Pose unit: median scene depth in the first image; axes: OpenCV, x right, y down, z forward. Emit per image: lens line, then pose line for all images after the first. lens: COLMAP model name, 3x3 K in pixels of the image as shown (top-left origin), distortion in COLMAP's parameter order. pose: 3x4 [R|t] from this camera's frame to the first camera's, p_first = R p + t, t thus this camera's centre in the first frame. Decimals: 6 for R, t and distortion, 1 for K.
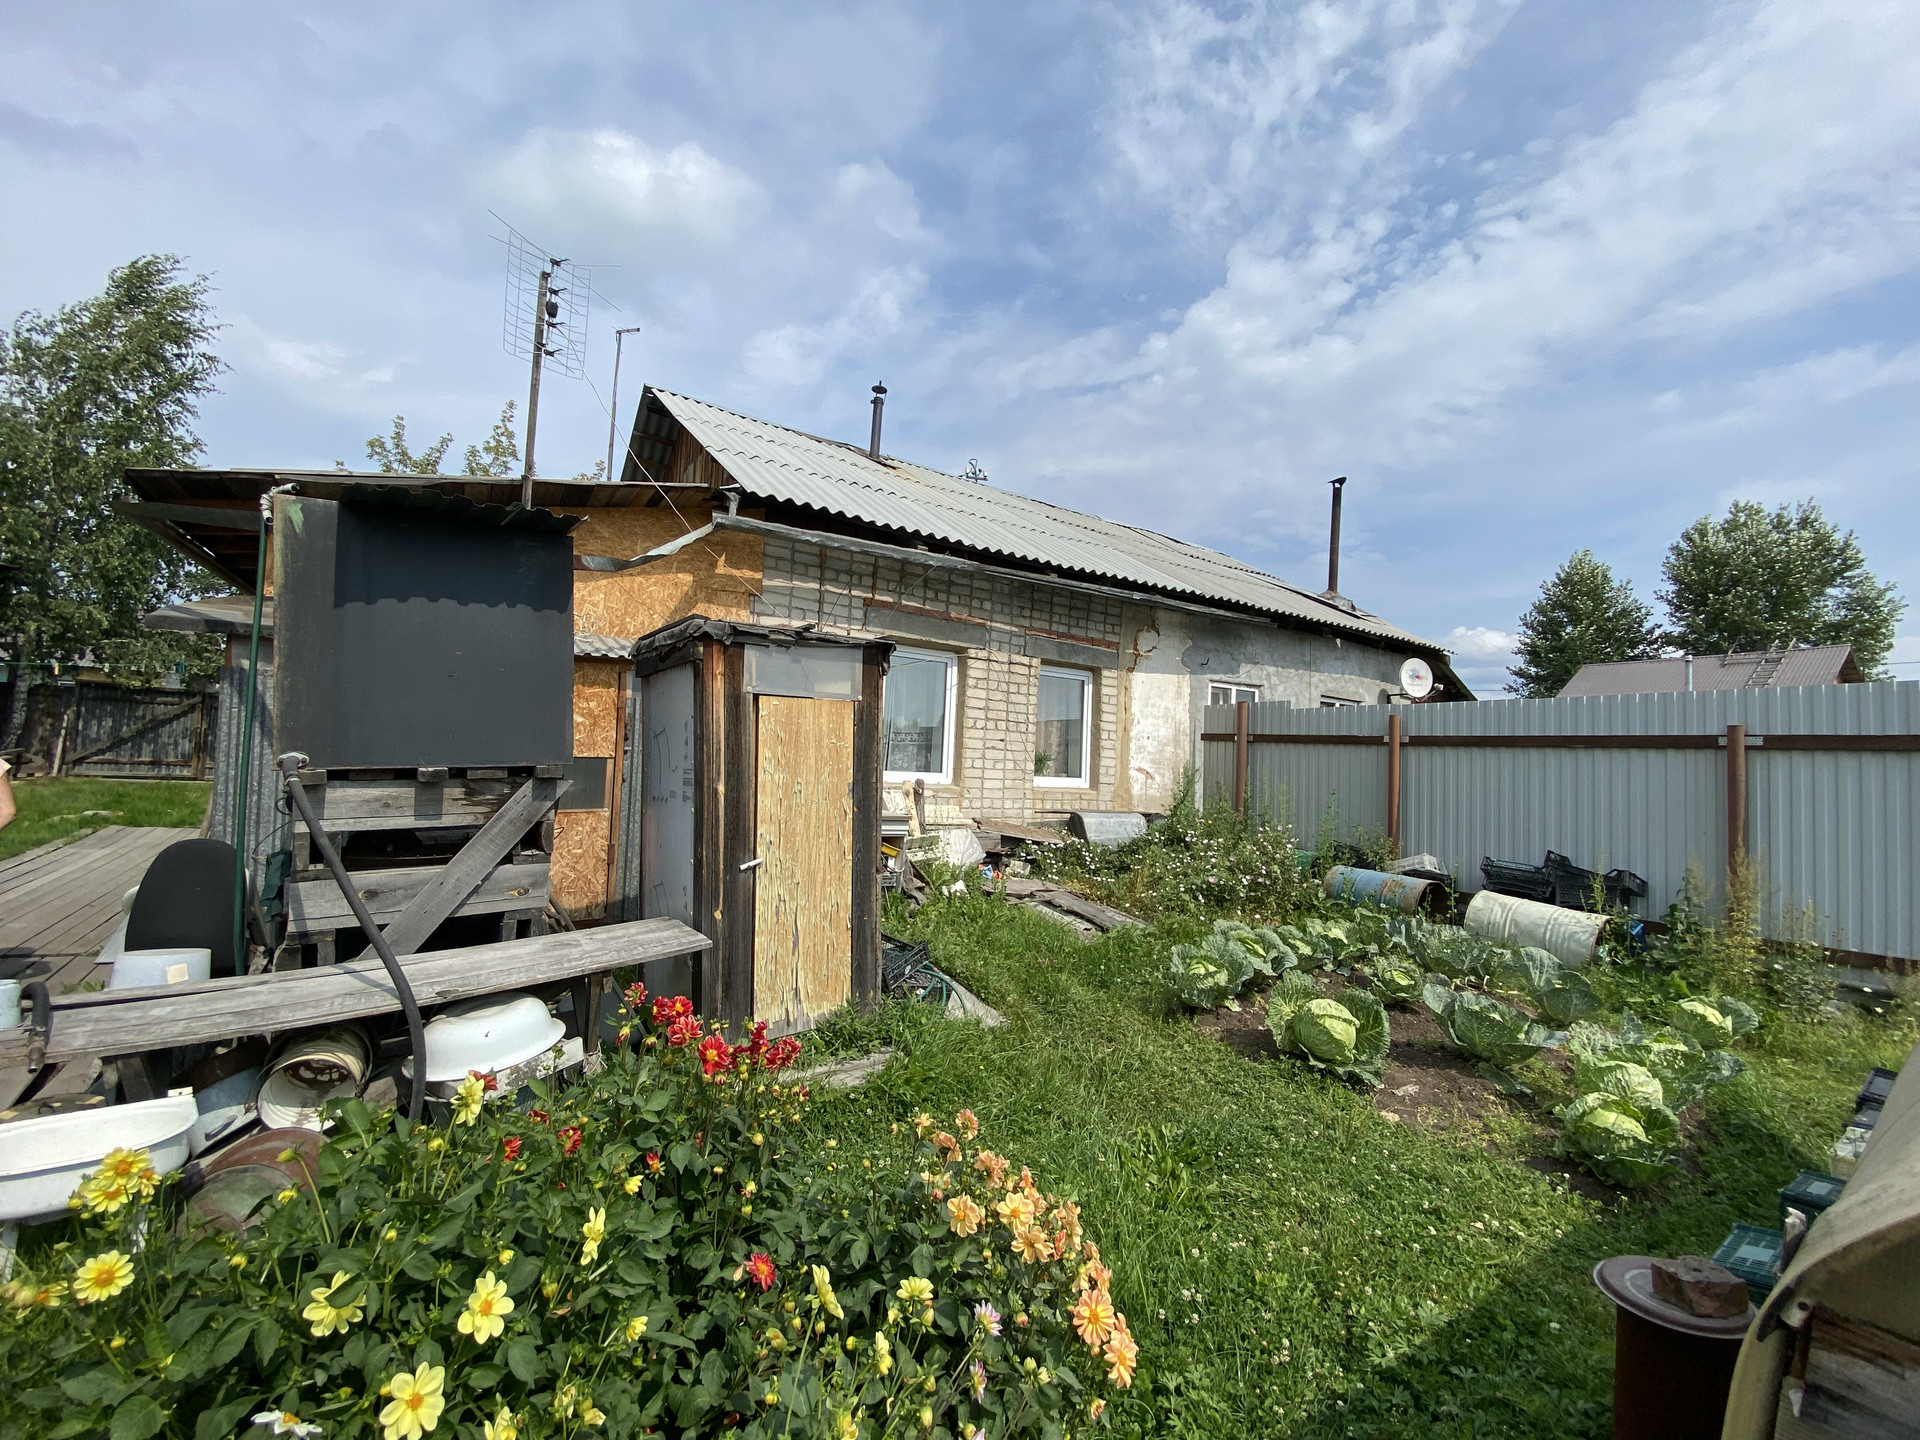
lens RADIAL K [[765.7, 0, 965.8], [0, 765.7, 726.2], [0, 0, 1]] dist [0.012062, -0.017479]
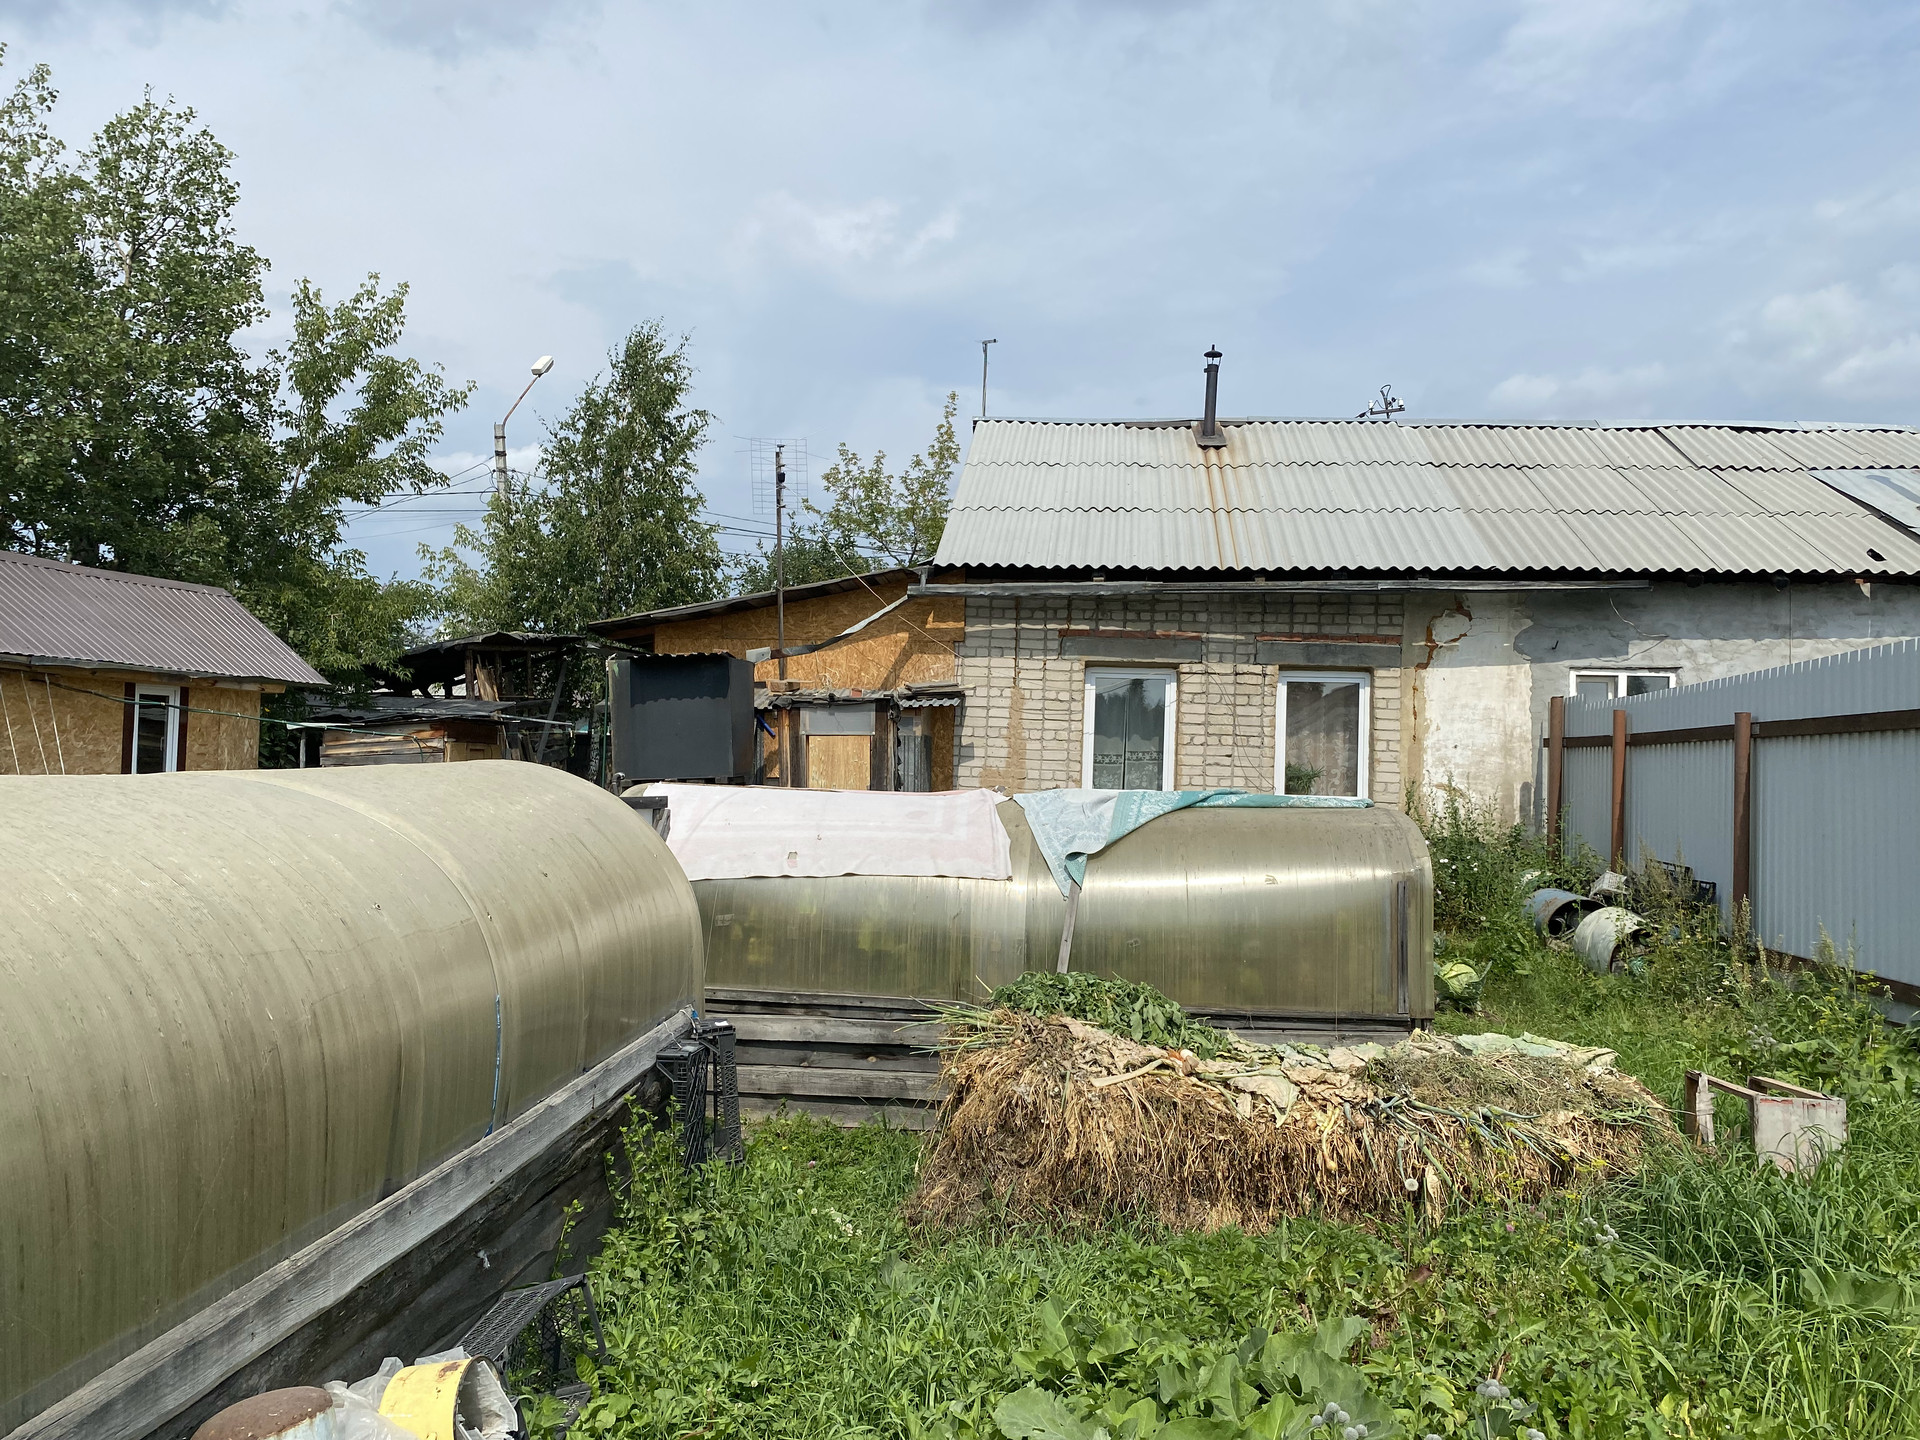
lens RADIAL K [[1464.0, 0, 958.4], [0, 1464.0, 731.8], [0, 0, 1]] dist [0.013912, -0.003434]
pose [[0.779643, -0.044854, -0.624616, 0.933699], [0.037296, 0.998987, -0.025185, 0.022066], [0.625113, -0.003660, 0.780526, -0.636900]]
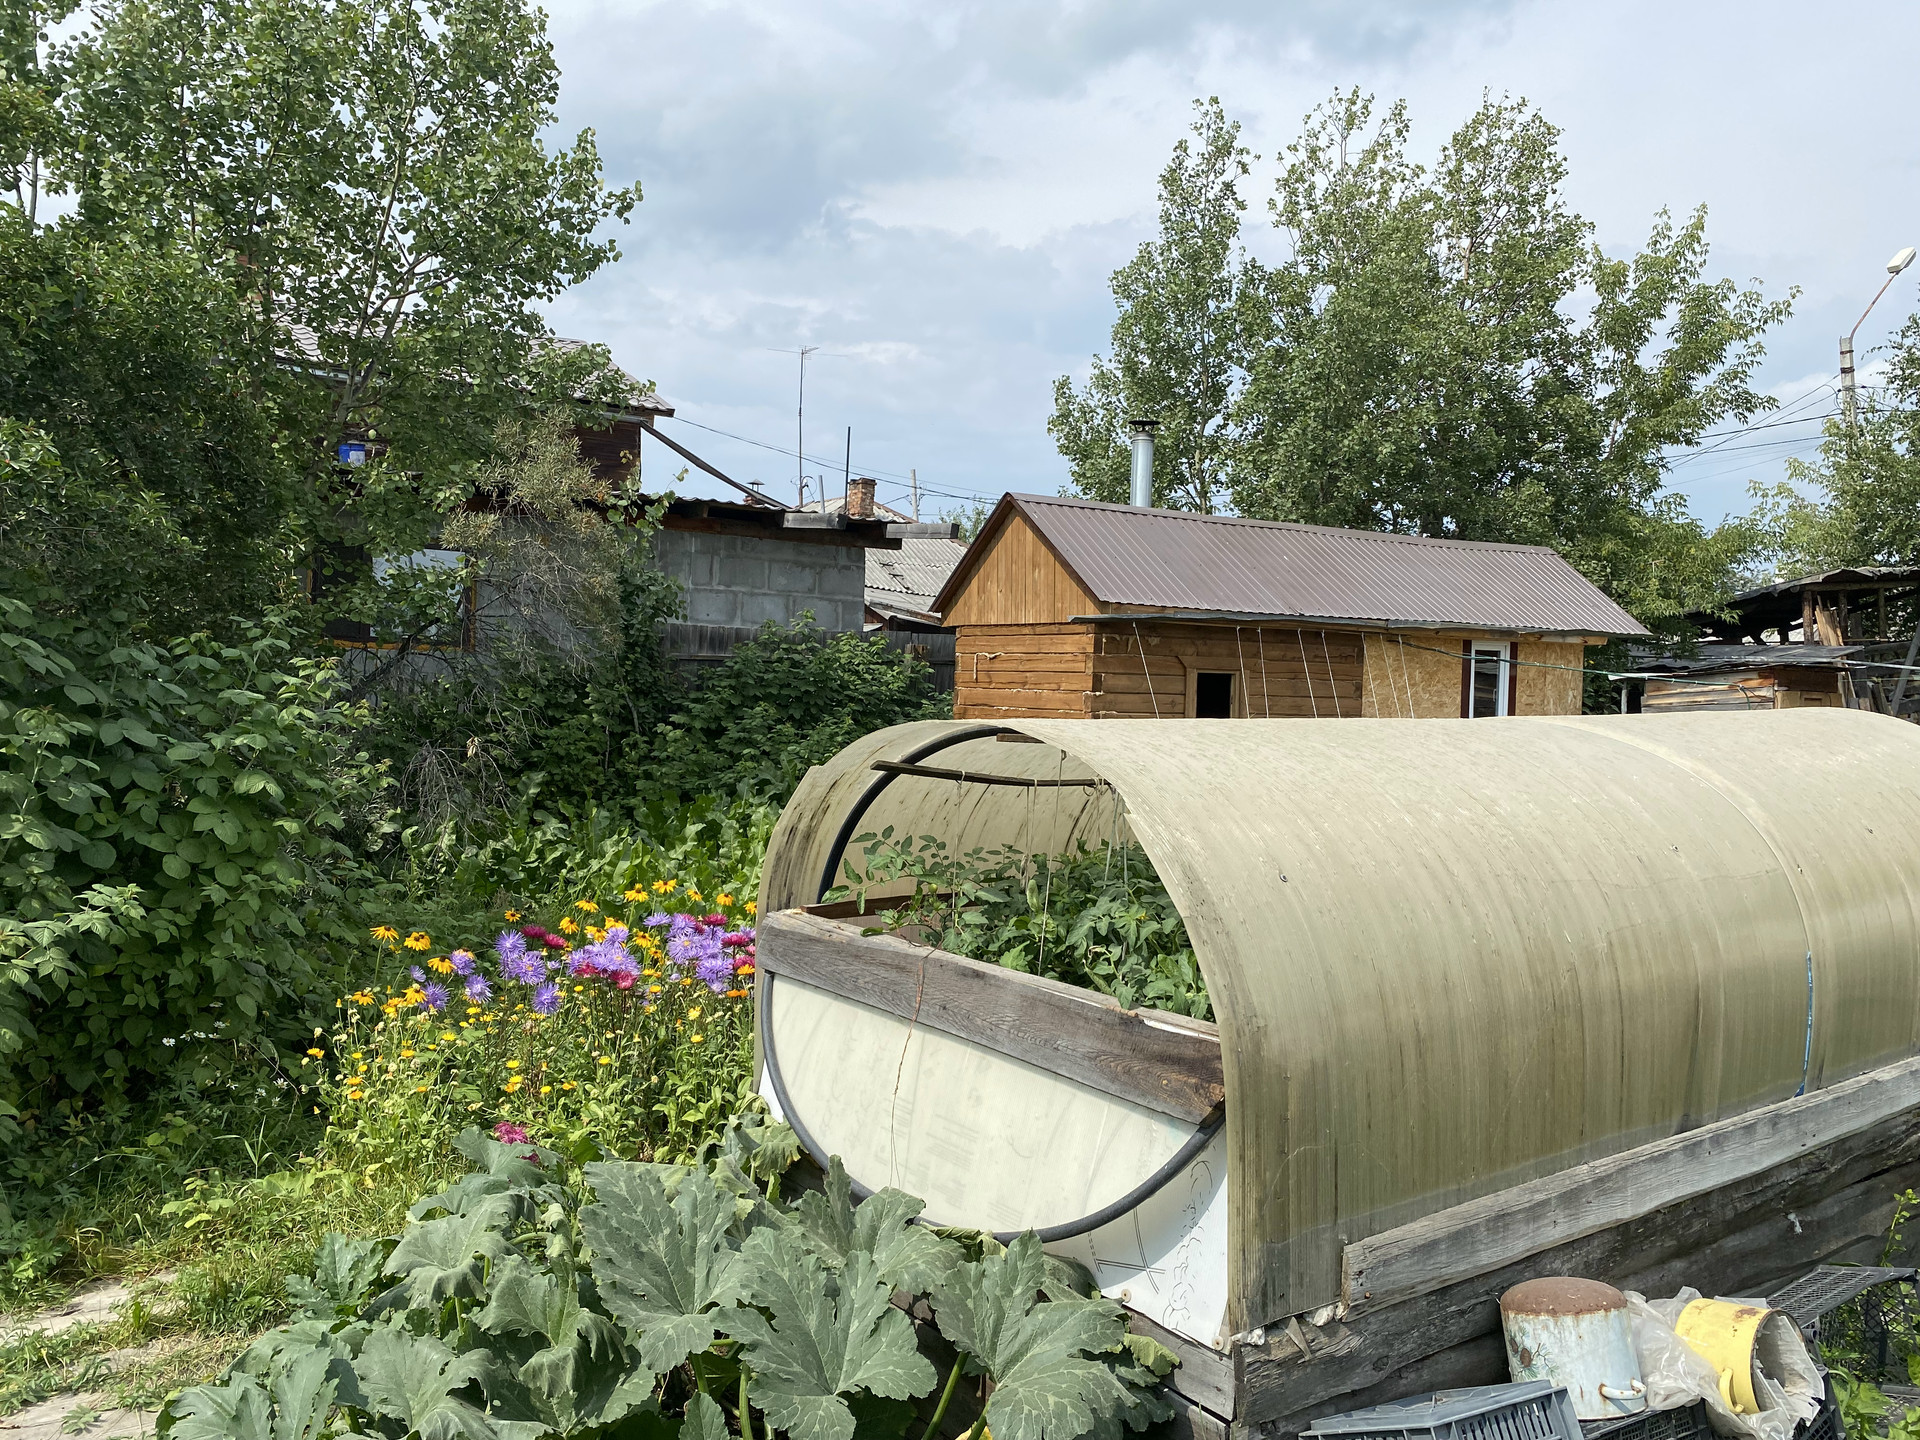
lens RADIAL K [[1464.0, 0, 958.4], [0, 1464.0, 731.8], [0, 0, 1]] dist [0.013912, -0.003434]
pose [[0.042637, -0.019200, -0.998906, 1.018711], [0.018960, 0.999651, -0.018405, 0.031787], [0.998911, -0.018155, 0.042986, -0.648269]]
